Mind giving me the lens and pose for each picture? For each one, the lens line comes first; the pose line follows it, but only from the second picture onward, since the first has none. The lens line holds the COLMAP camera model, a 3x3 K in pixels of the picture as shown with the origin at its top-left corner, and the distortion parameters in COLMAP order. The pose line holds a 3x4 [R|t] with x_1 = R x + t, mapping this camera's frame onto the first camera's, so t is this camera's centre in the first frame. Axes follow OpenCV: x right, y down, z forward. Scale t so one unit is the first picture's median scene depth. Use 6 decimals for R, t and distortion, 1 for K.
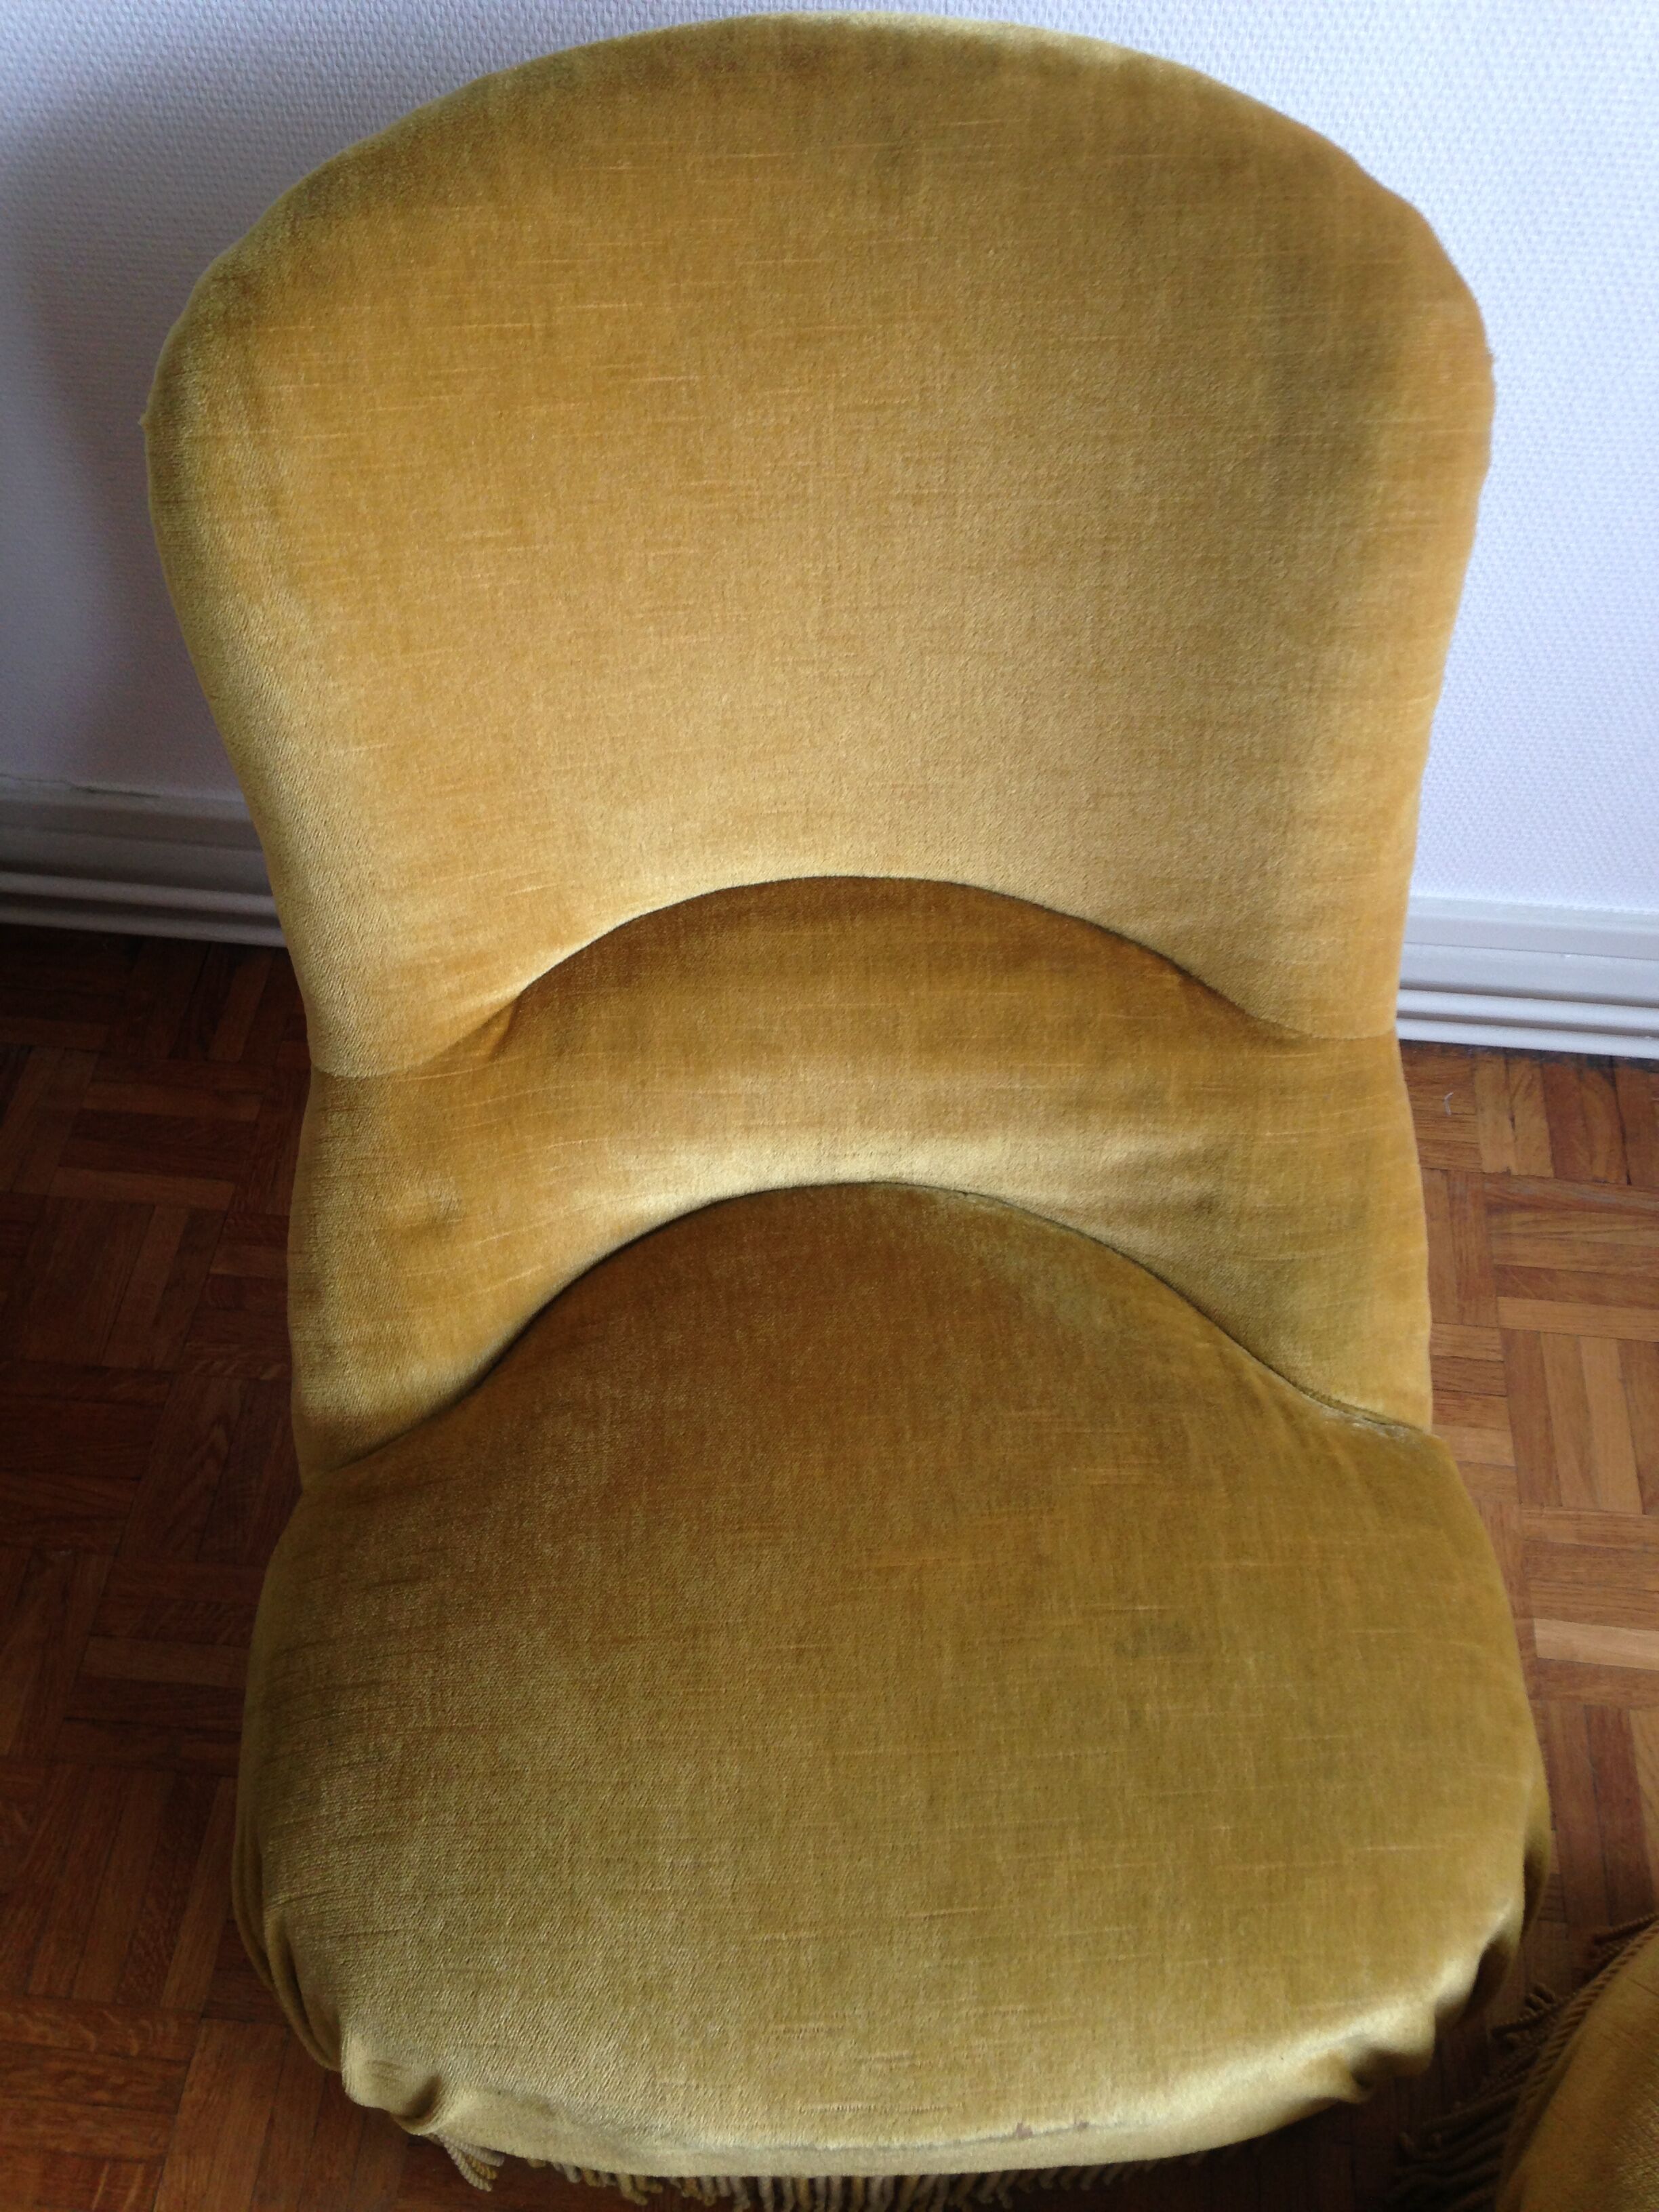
lens RADIAL K [[2085.4, 0, 771.2], [0, 2085.4, 1155.2], [0, 0, 1]] dist [0.047392, 0.000000]
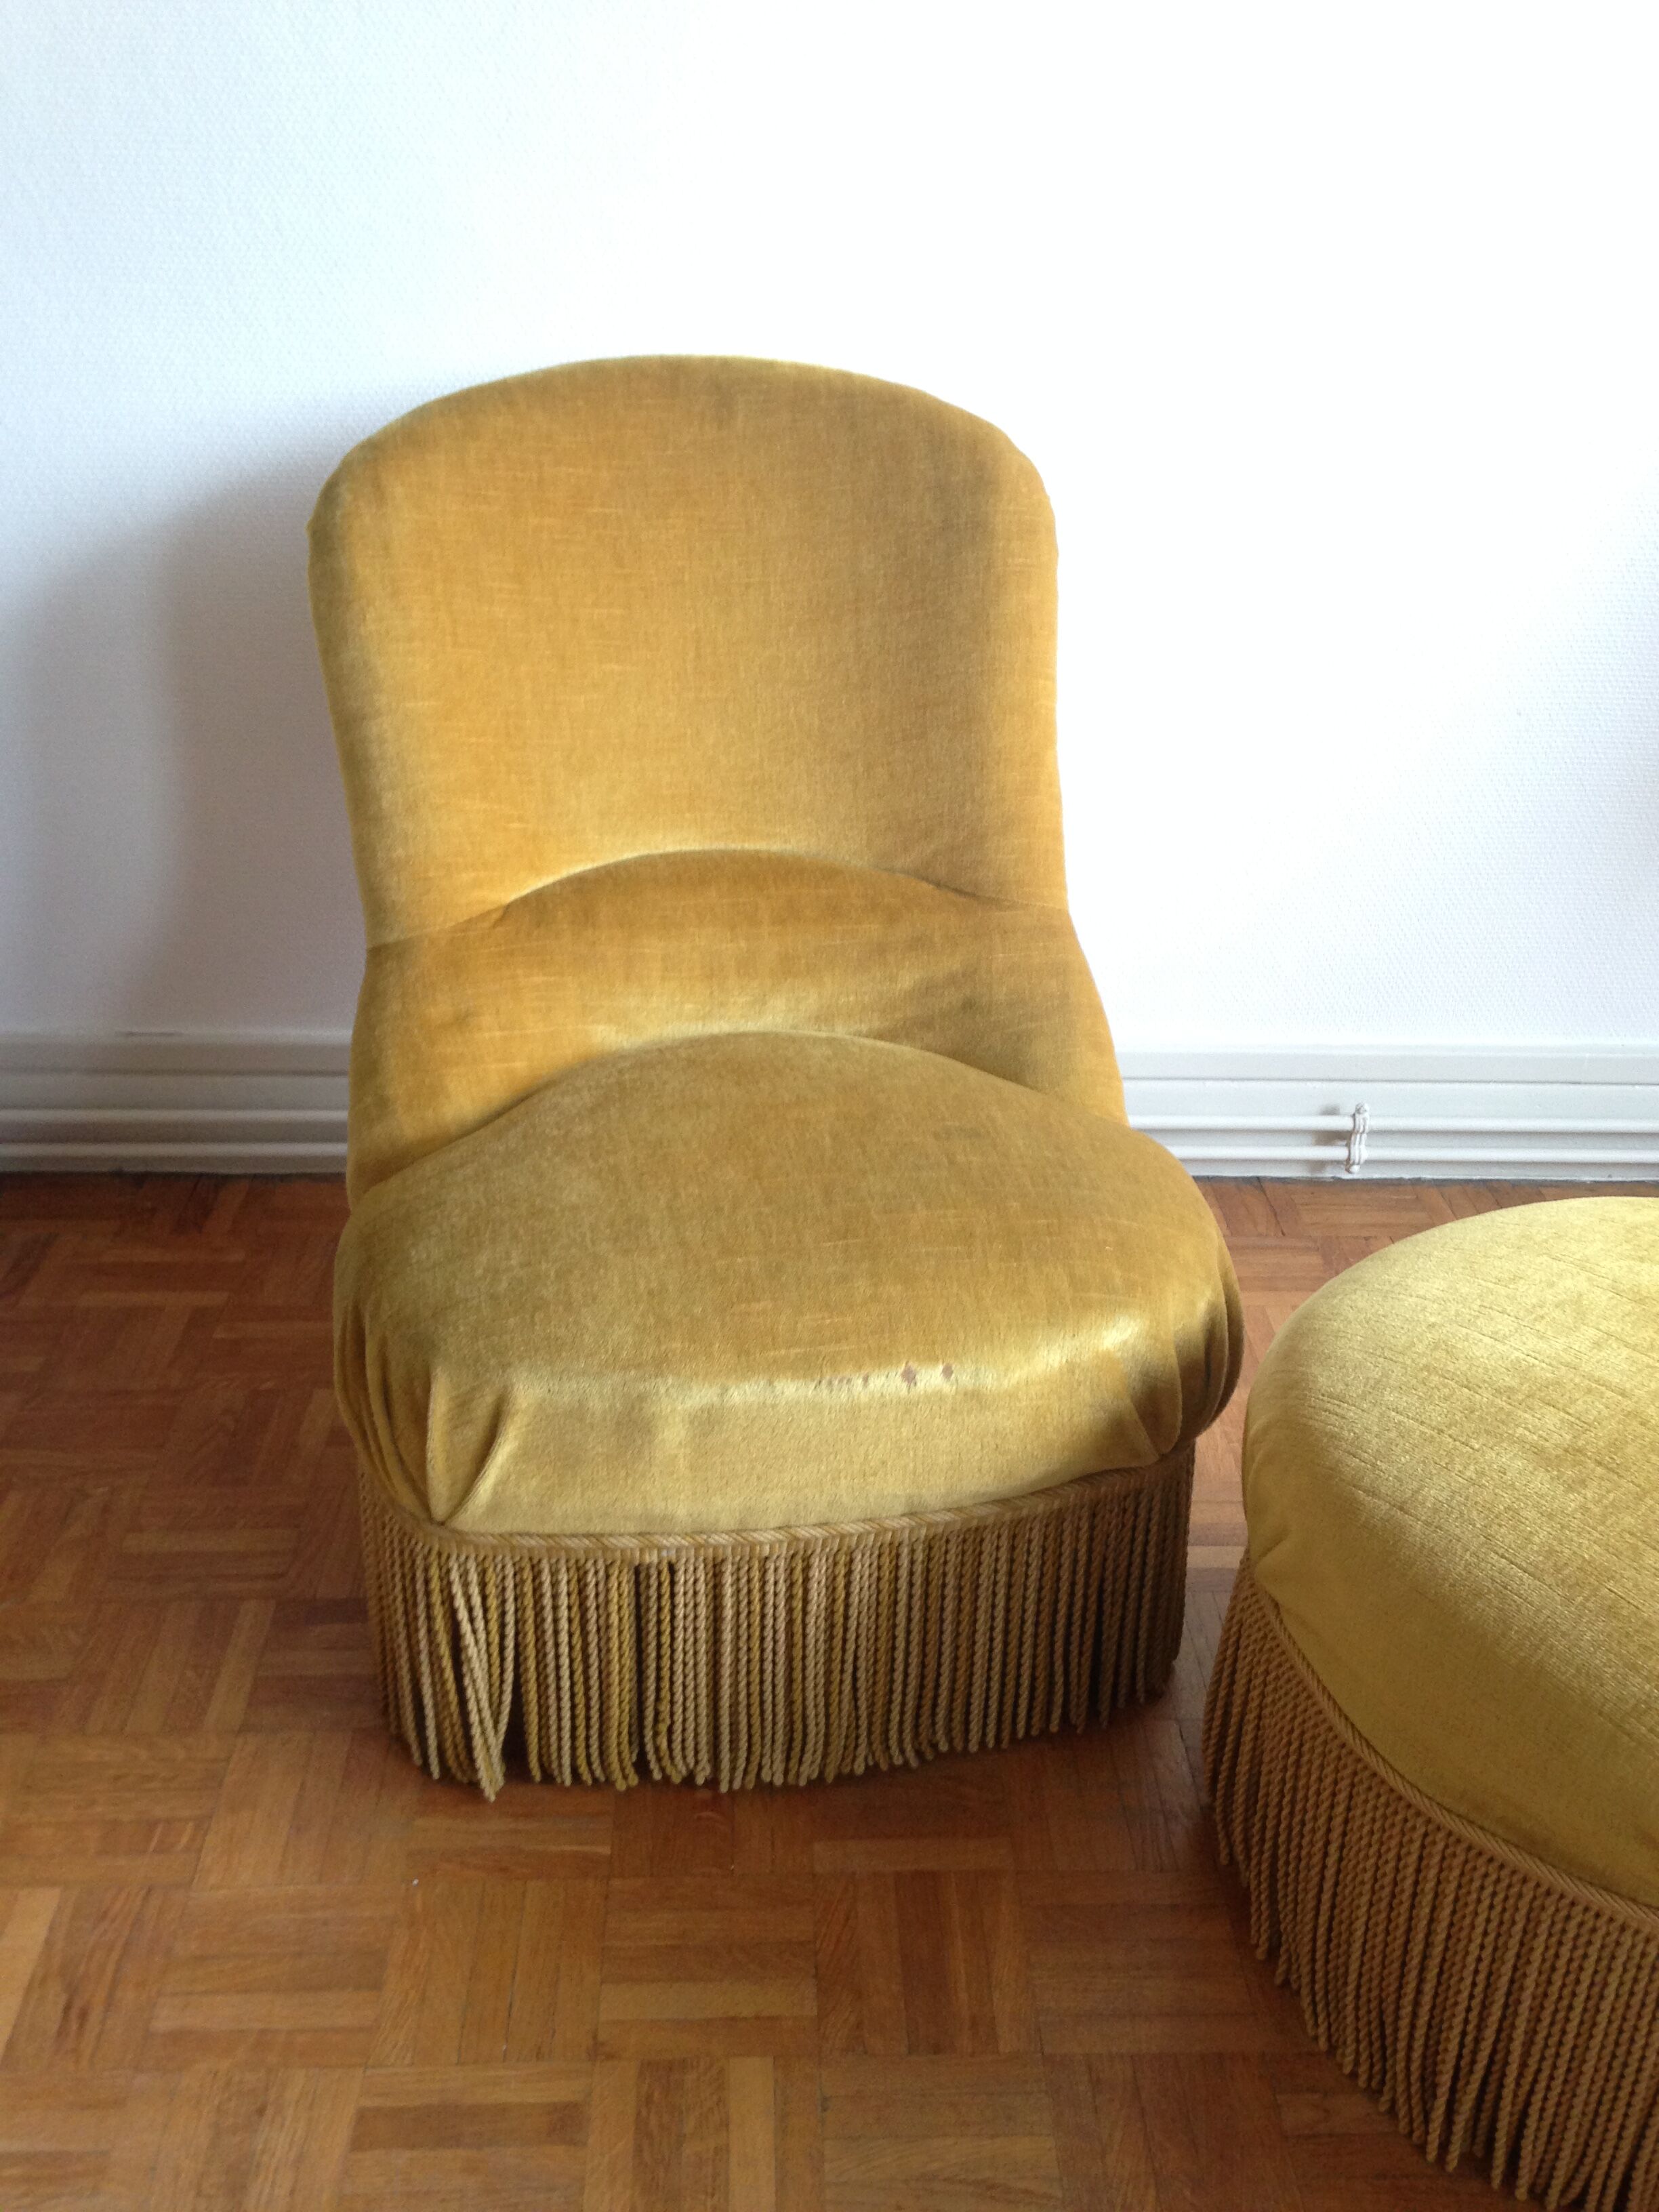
lens RADIAL K [[2085.4, 0, 811.7], [0, 2085.4, 1071.5], [0, 0, 1]] dist [0.047392, 0.000000]
pose [[0.990249, -0.030135, 0.136011, -0.109264], [0.091087, 0.878771, -0.468471, 0.744533], [-0.105405, 0.476292, 0.872947, -0.288163]]
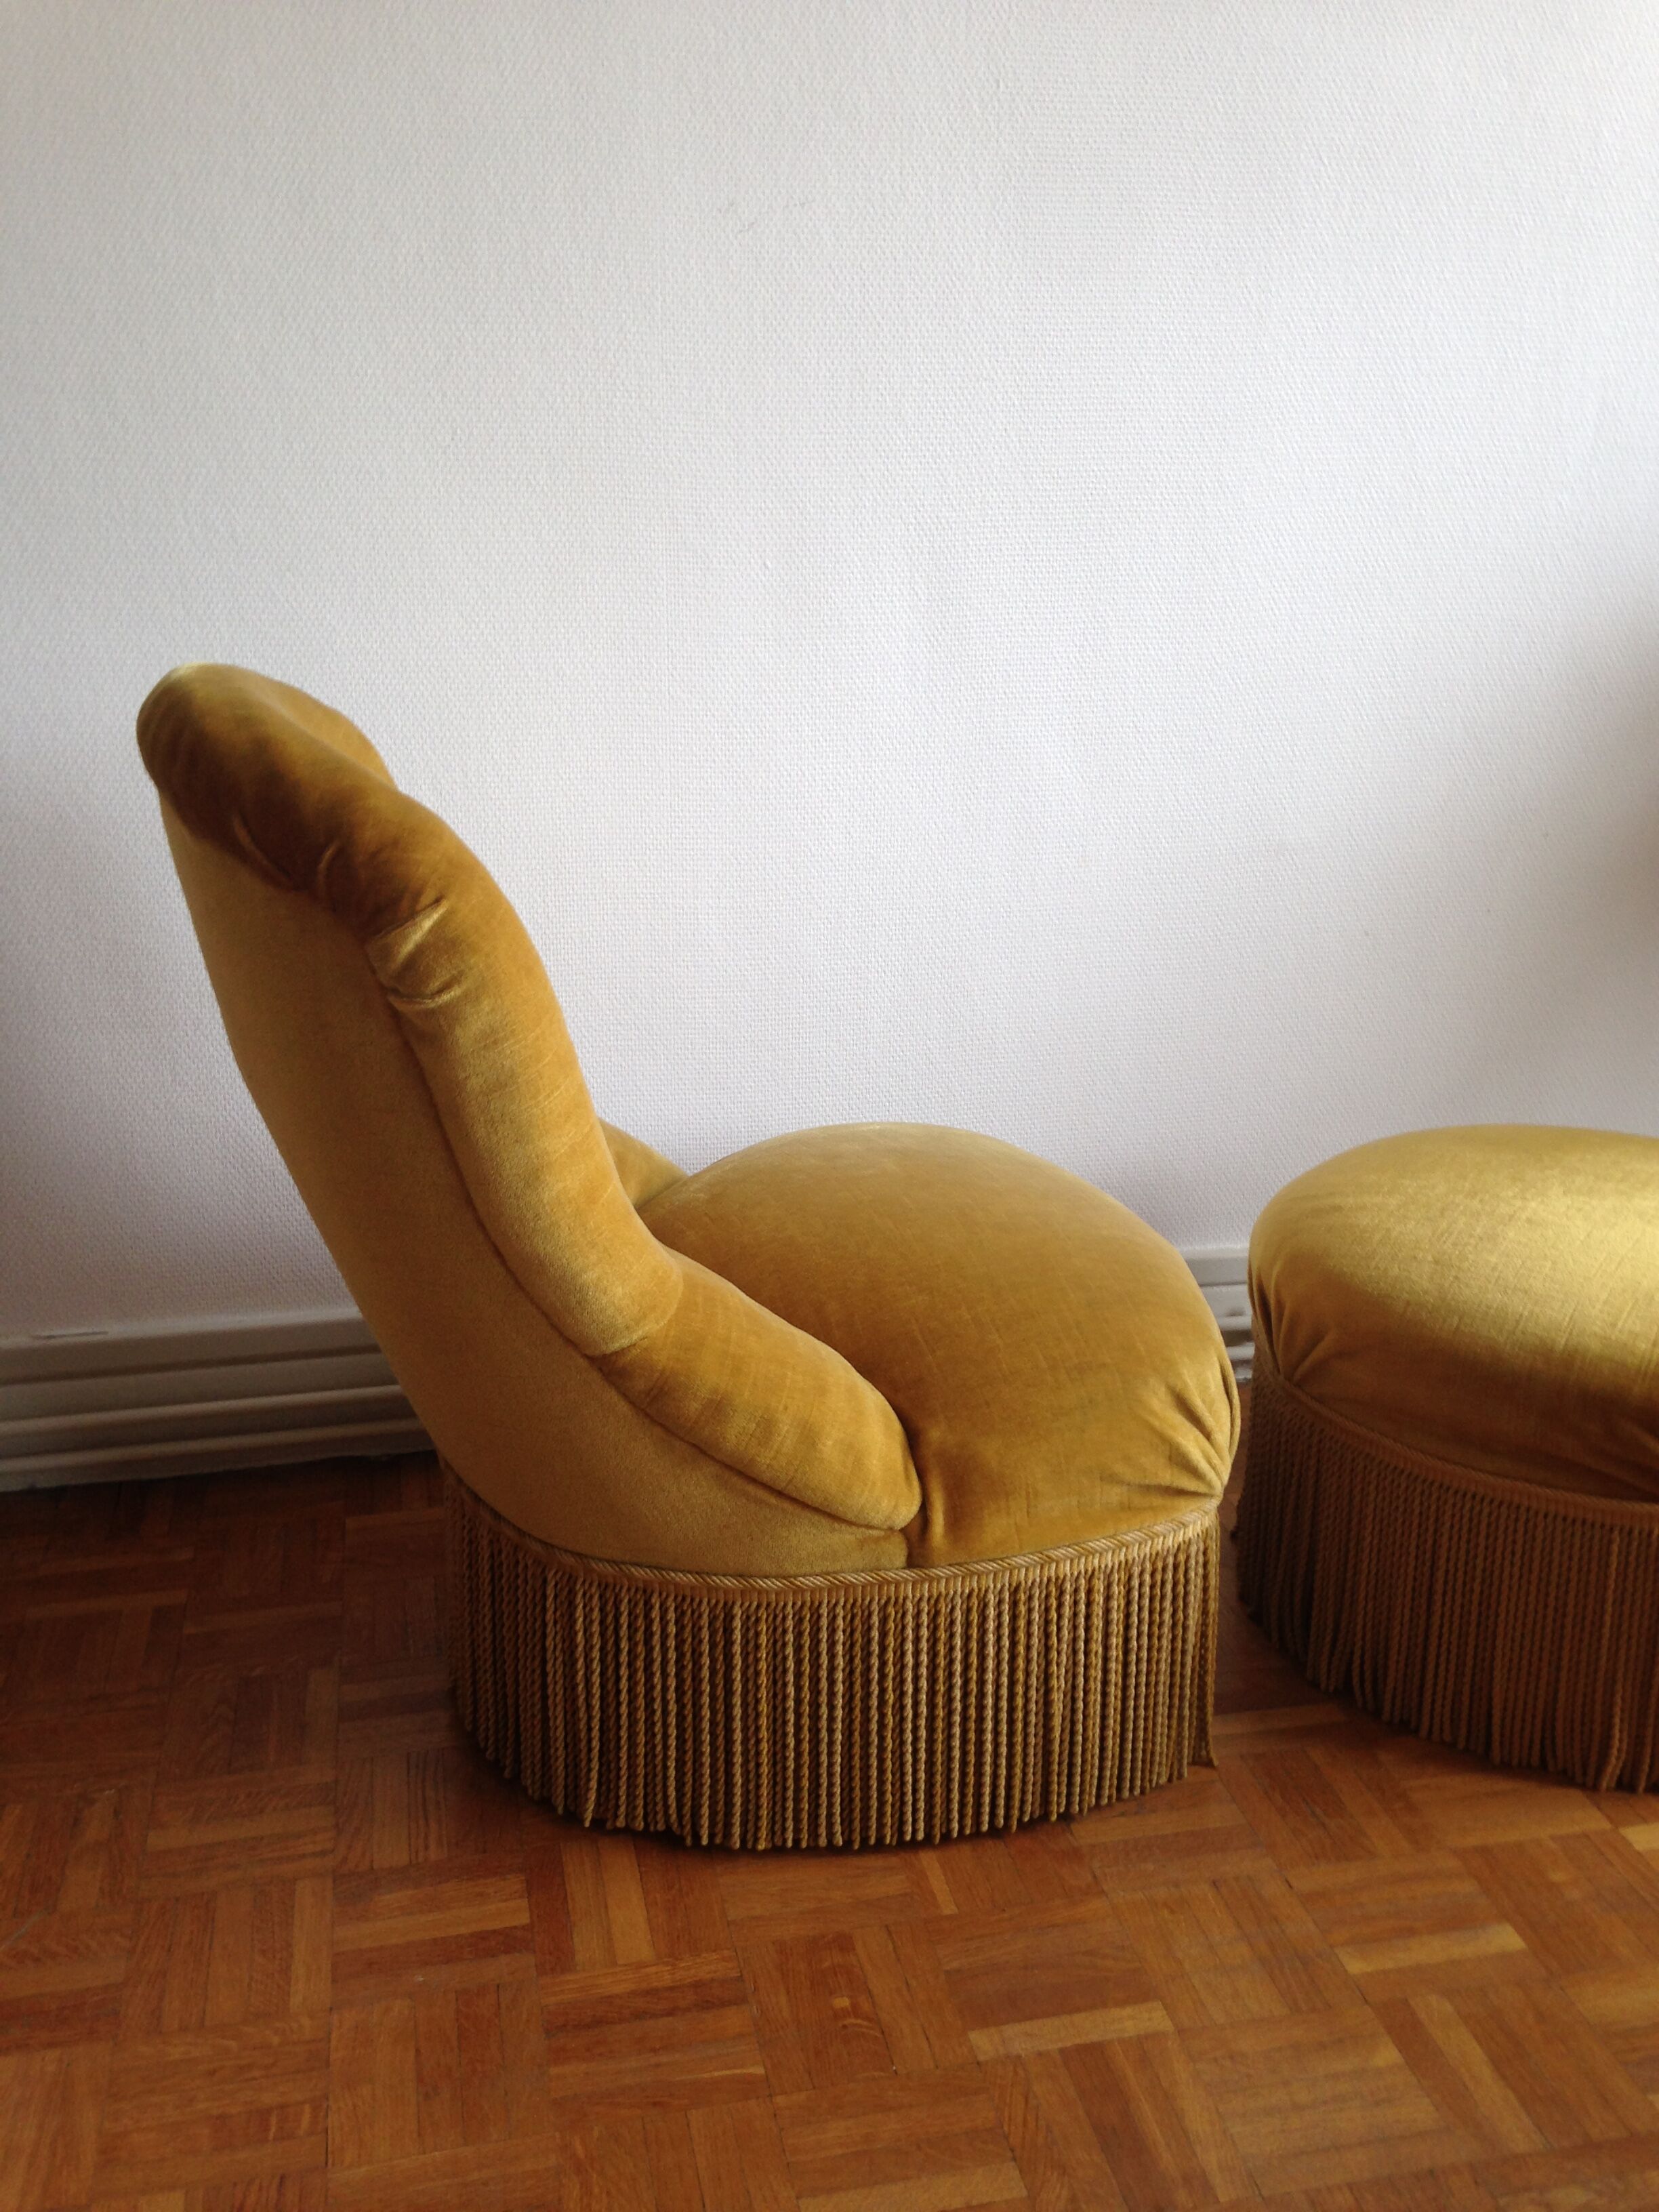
lens RADIAL K [[2085.4, 0, 801.6], [0, 2085.4, 1053.1], [0, 0, 1]] dist [0.047392, 0.000000]
pose [[0.952836, -0.067708, 0.295838, -0.366474], [0.239910, 0.765055, -0.597606, 0.835098], [-0.185870, 0.640395, 0.745216, -0.229813]]
